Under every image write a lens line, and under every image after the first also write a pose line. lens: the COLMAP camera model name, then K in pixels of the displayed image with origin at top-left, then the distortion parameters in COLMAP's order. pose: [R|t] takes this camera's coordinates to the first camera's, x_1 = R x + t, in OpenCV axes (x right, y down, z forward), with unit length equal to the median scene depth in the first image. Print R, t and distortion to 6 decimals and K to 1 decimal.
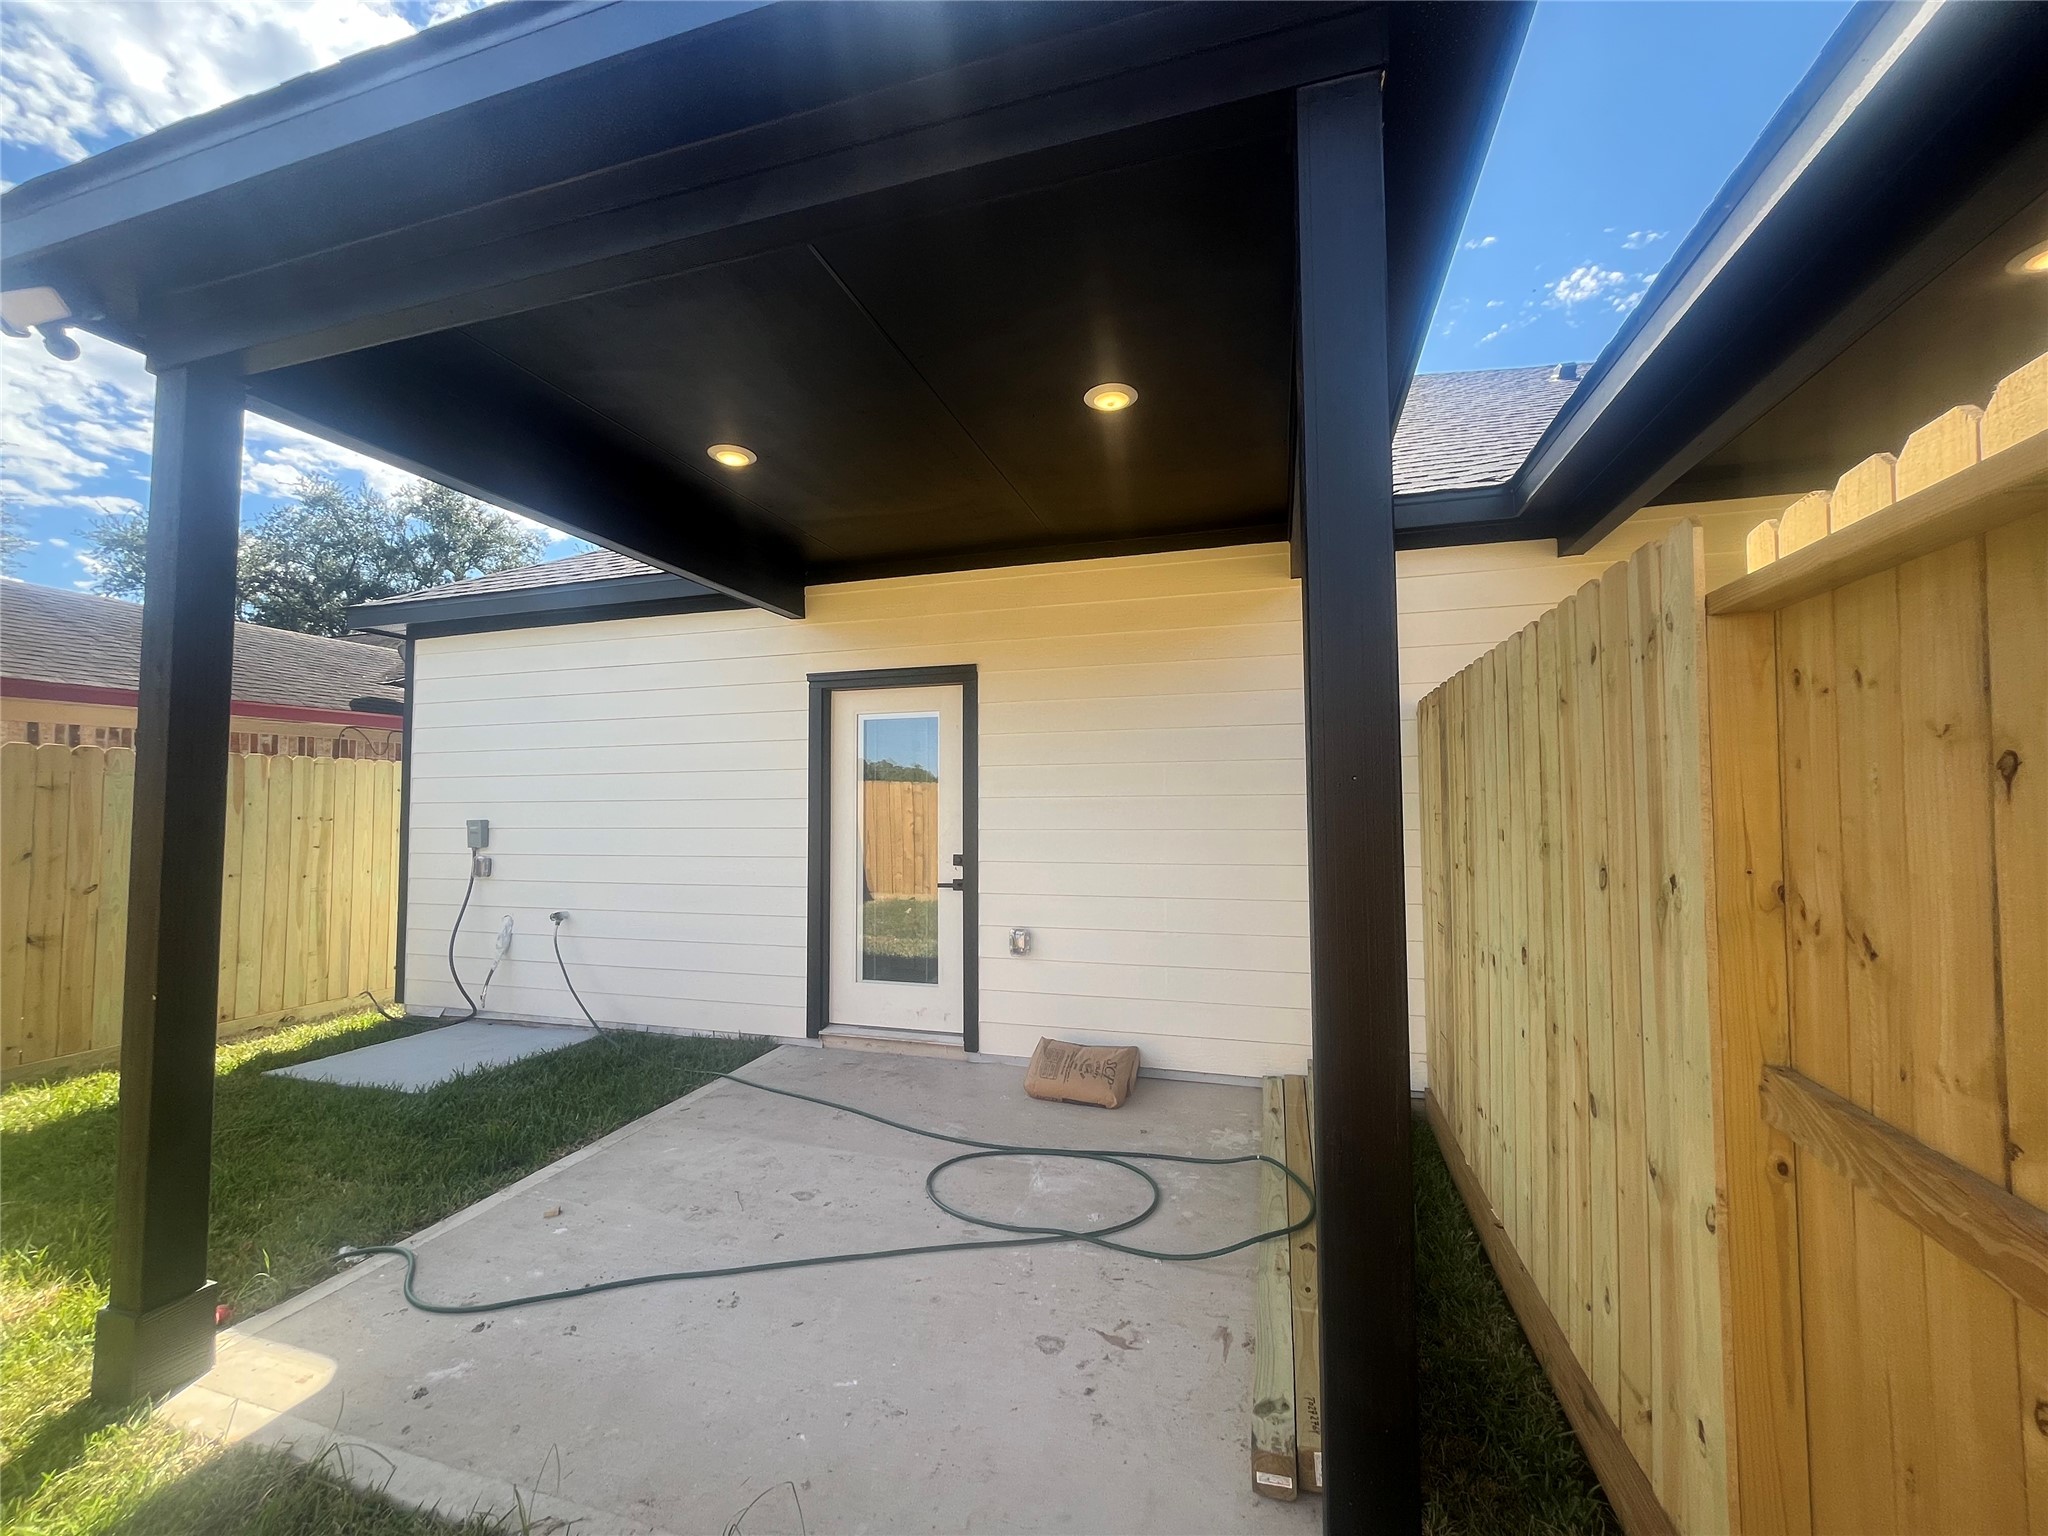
lens RADIAL K [[829.0, 0, 1024.0], [0, 829.0, 768.0], [0, 0, 1]] dist [-0.002572, -0.000032]
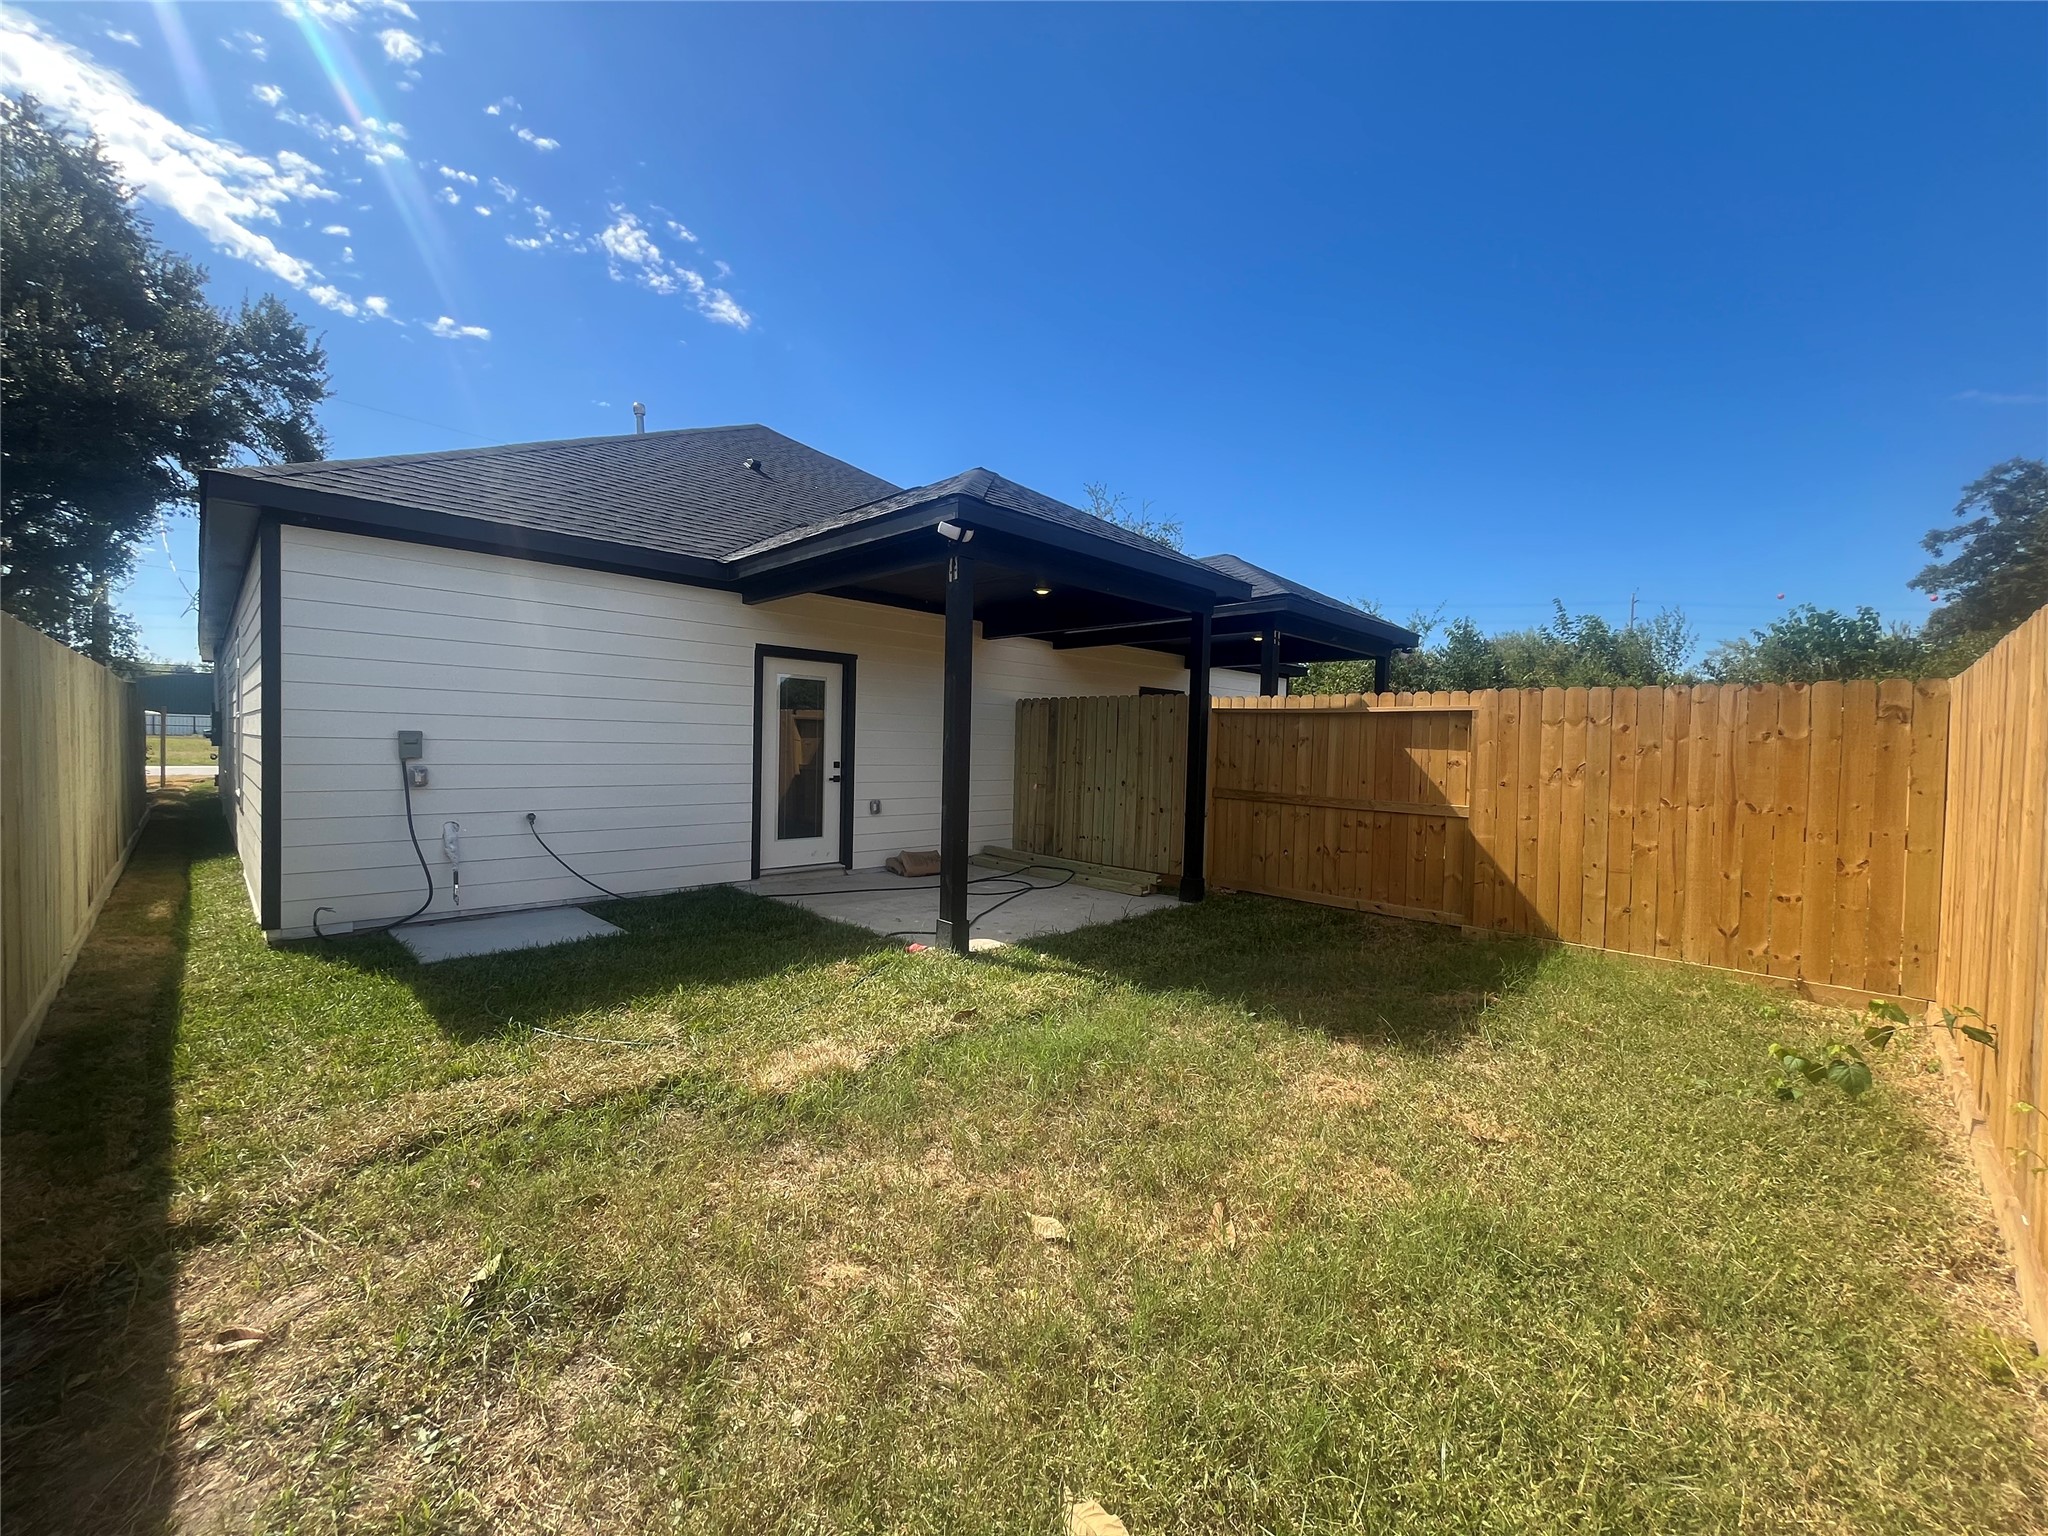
lens RADIAL K [[829.0, 0, 1024.0], [0, 829.0, 768.0], [0, 0, 1]] dist [-0.002572, -0.000032]
pose [[0.473966, -0.005844, 0.880524, -1.428126], [-0.072677, 0.996306, 0.045733, 0.010170], [-0.877539, -0.085669, 0.471791, -0.165887]]
